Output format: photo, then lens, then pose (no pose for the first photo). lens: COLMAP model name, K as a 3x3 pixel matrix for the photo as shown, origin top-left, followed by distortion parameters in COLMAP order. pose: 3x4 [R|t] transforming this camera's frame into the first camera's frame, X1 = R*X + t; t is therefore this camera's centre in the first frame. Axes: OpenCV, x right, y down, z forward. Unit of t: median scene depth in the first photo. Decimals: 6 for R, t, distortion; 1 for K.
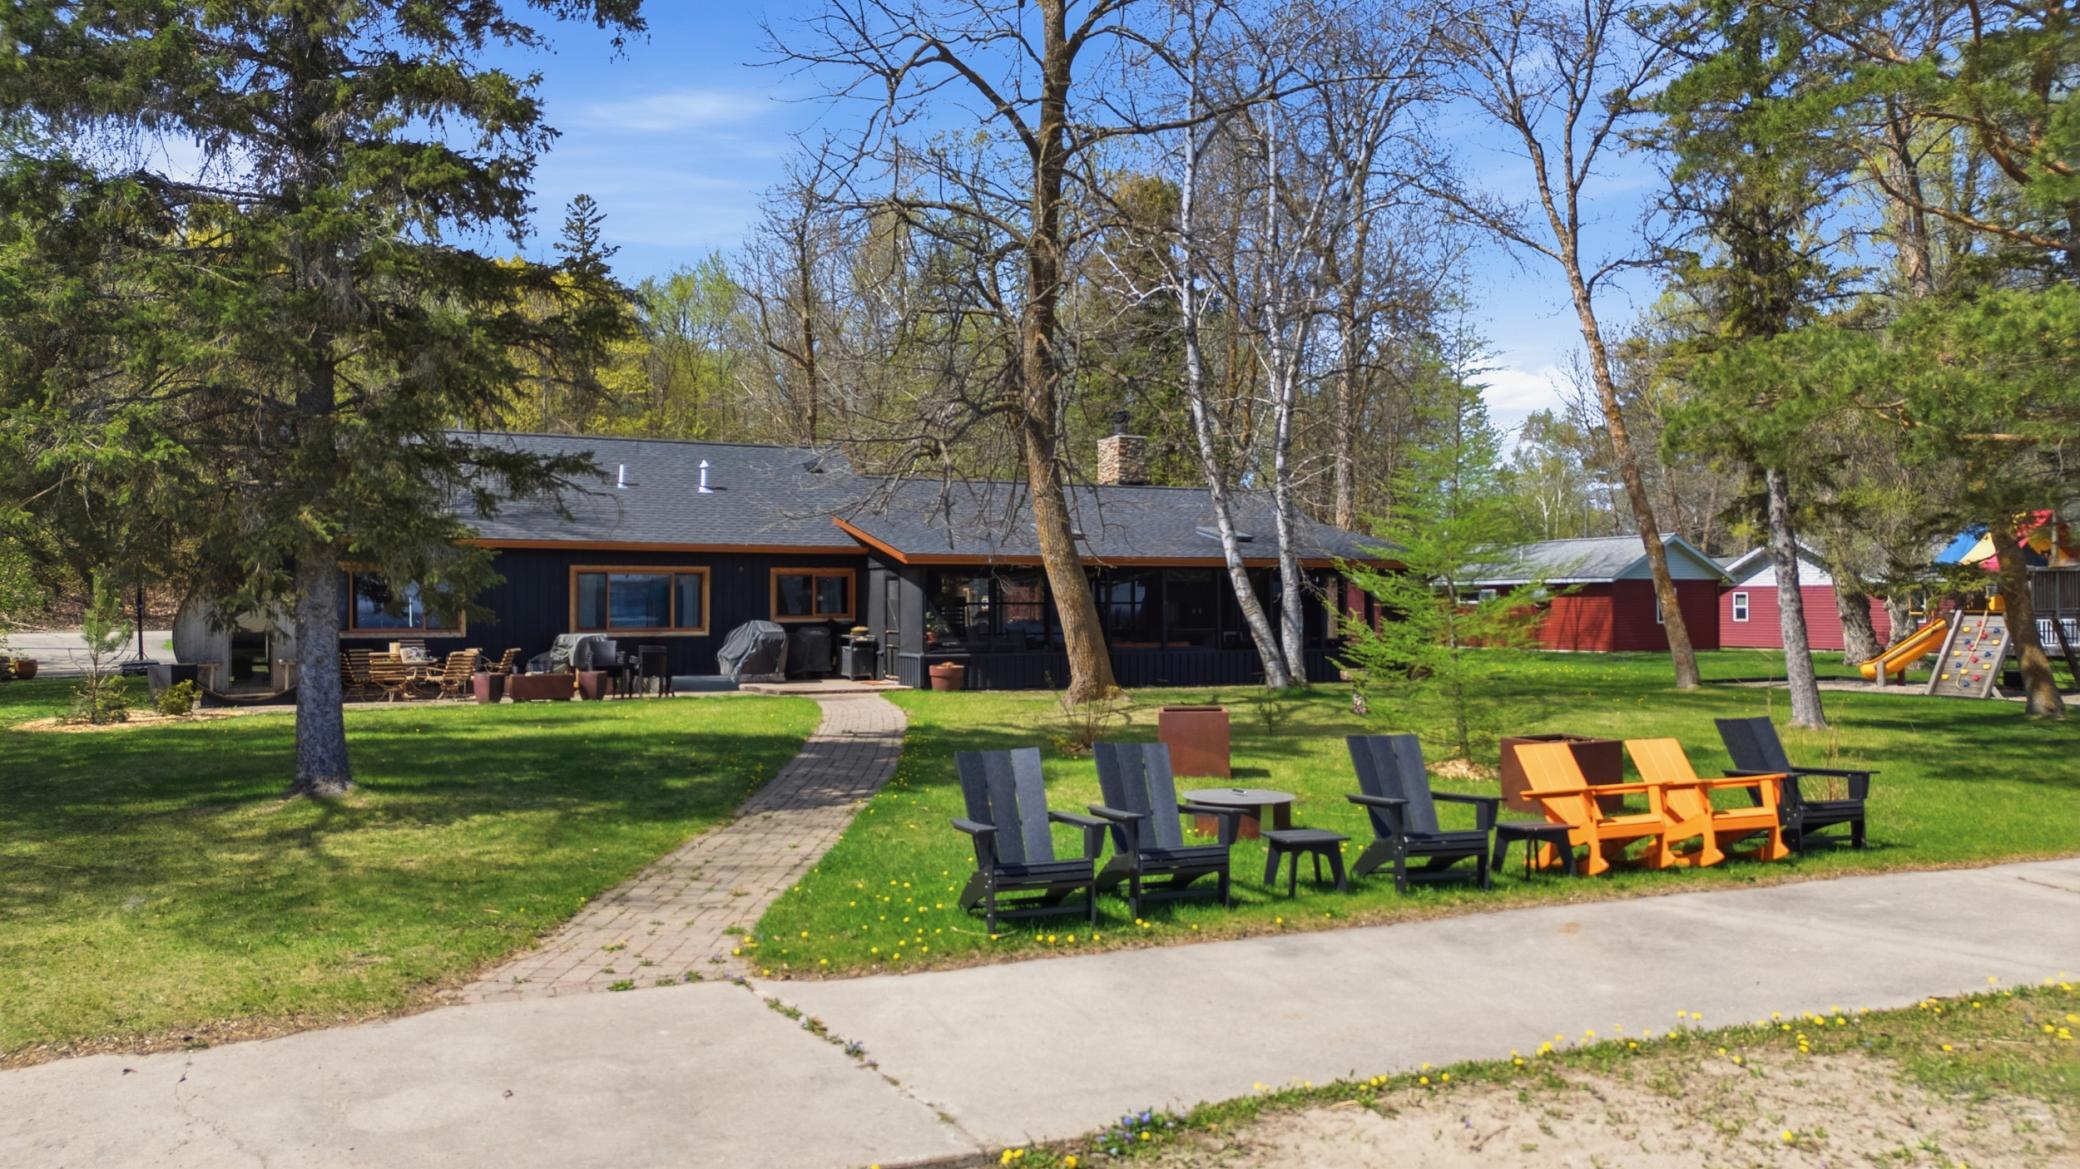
lens RADIAL K [[1514.8, 0, 1040.0], [0, 1514.8, 584.5], [0, 0, 1]] dist [0.095376, -0.110585]
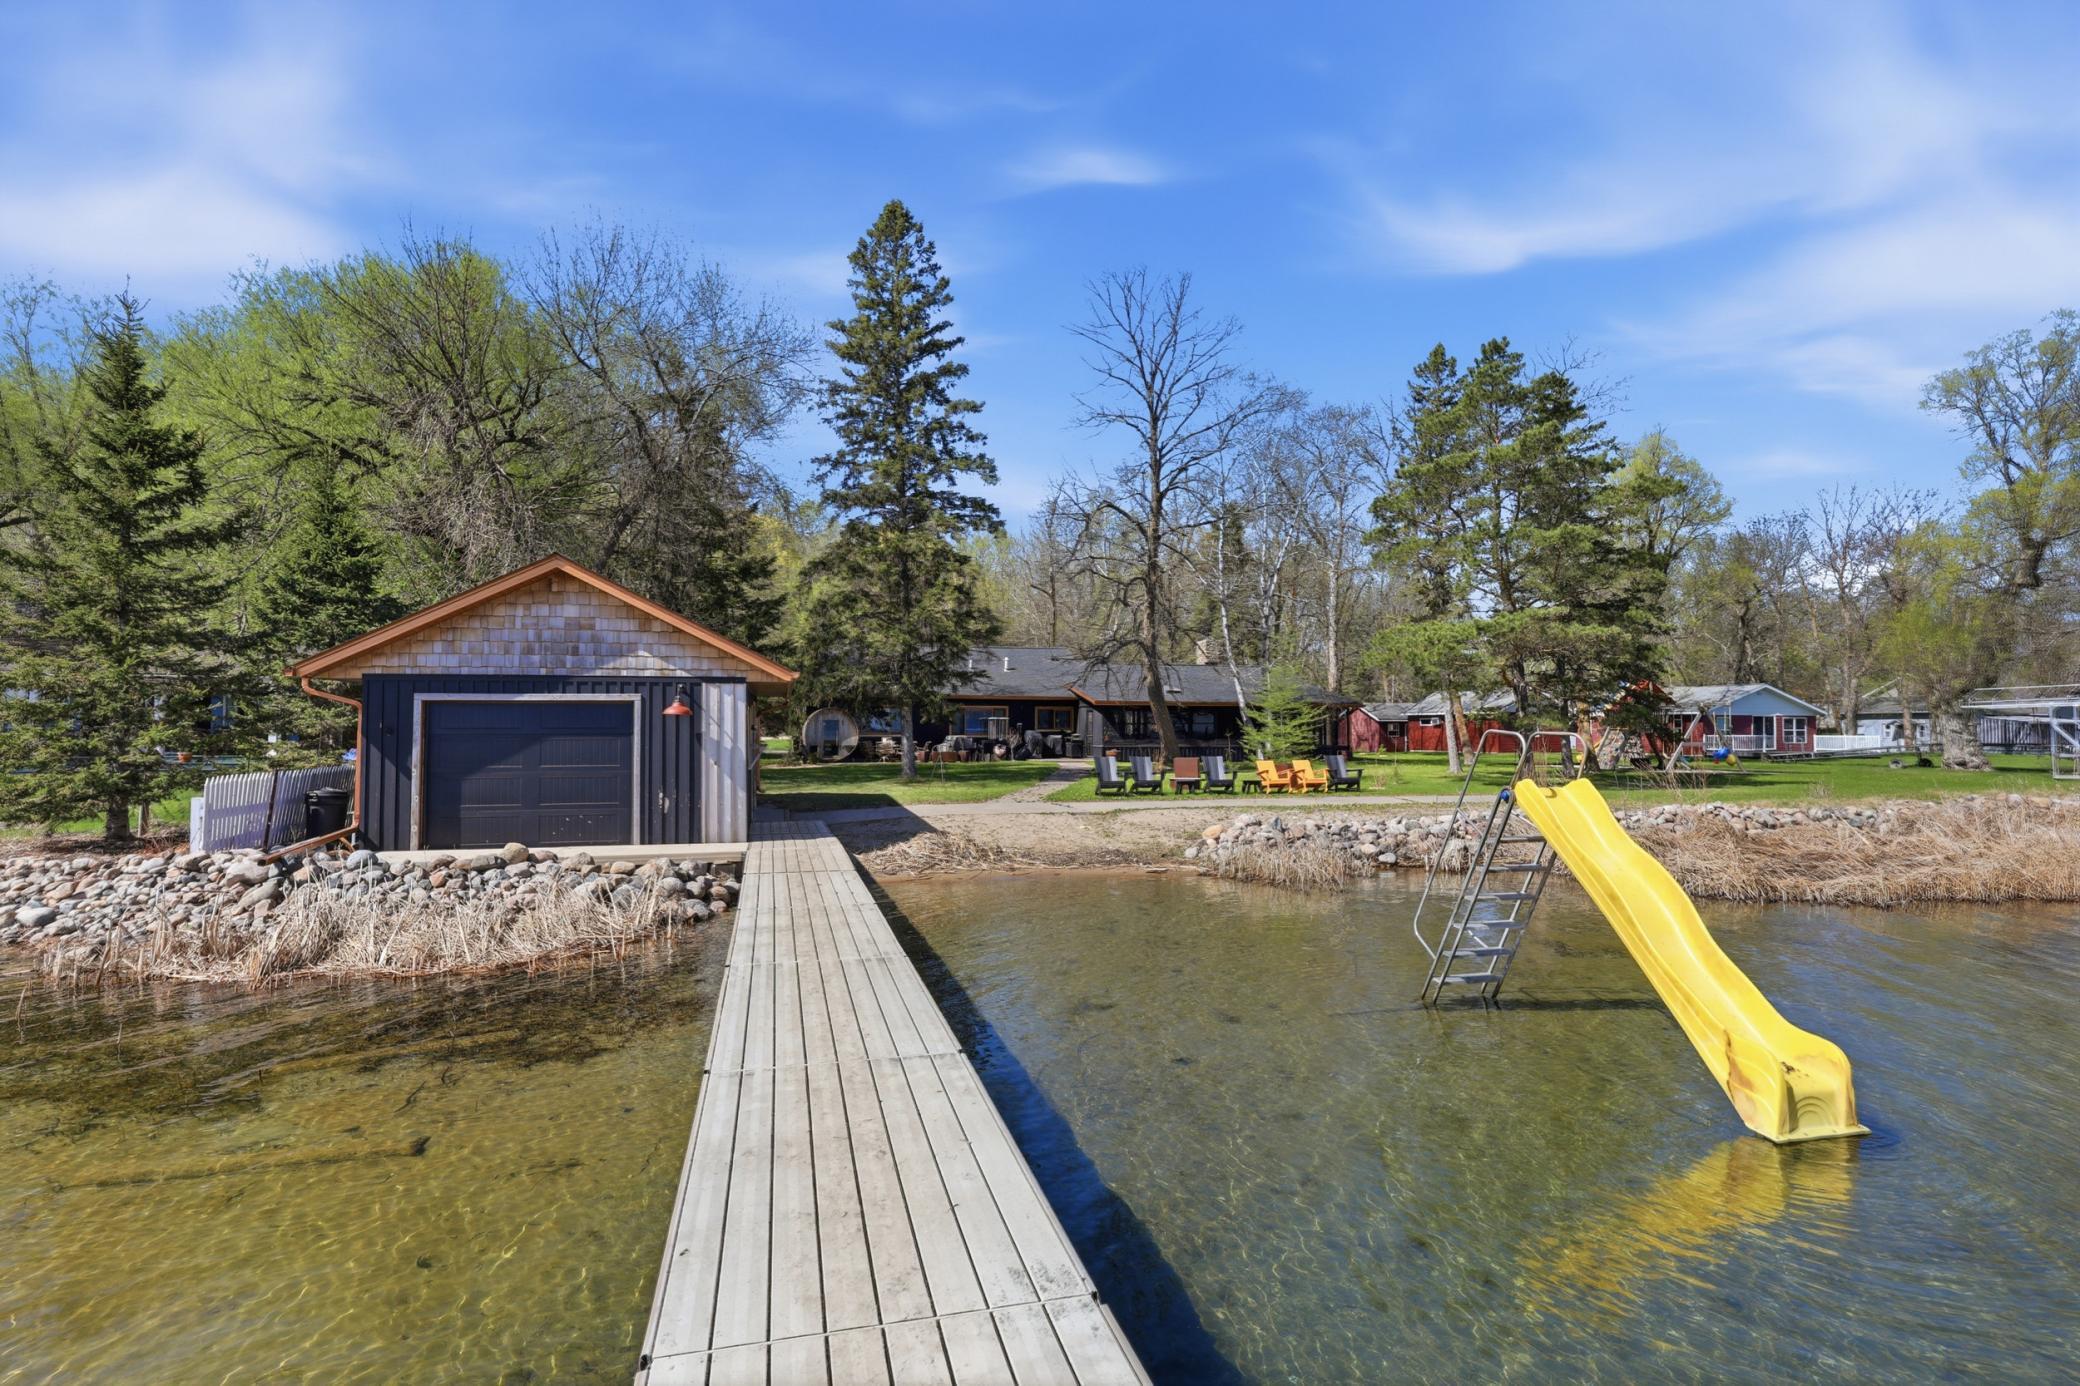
lens RADIAL K [[863.8, 0, 1044.2], [0, 863.8, 711.1], [0, 0, 1]] dist [0.005982, -0.000052]
pose [[0.988004, 0.003615, -0.154386, 0.038578], [-0.004029, 0.999989, -0.002368, -0.001313], [0.154376, 0.002962, 0.988008, -0.306112]]
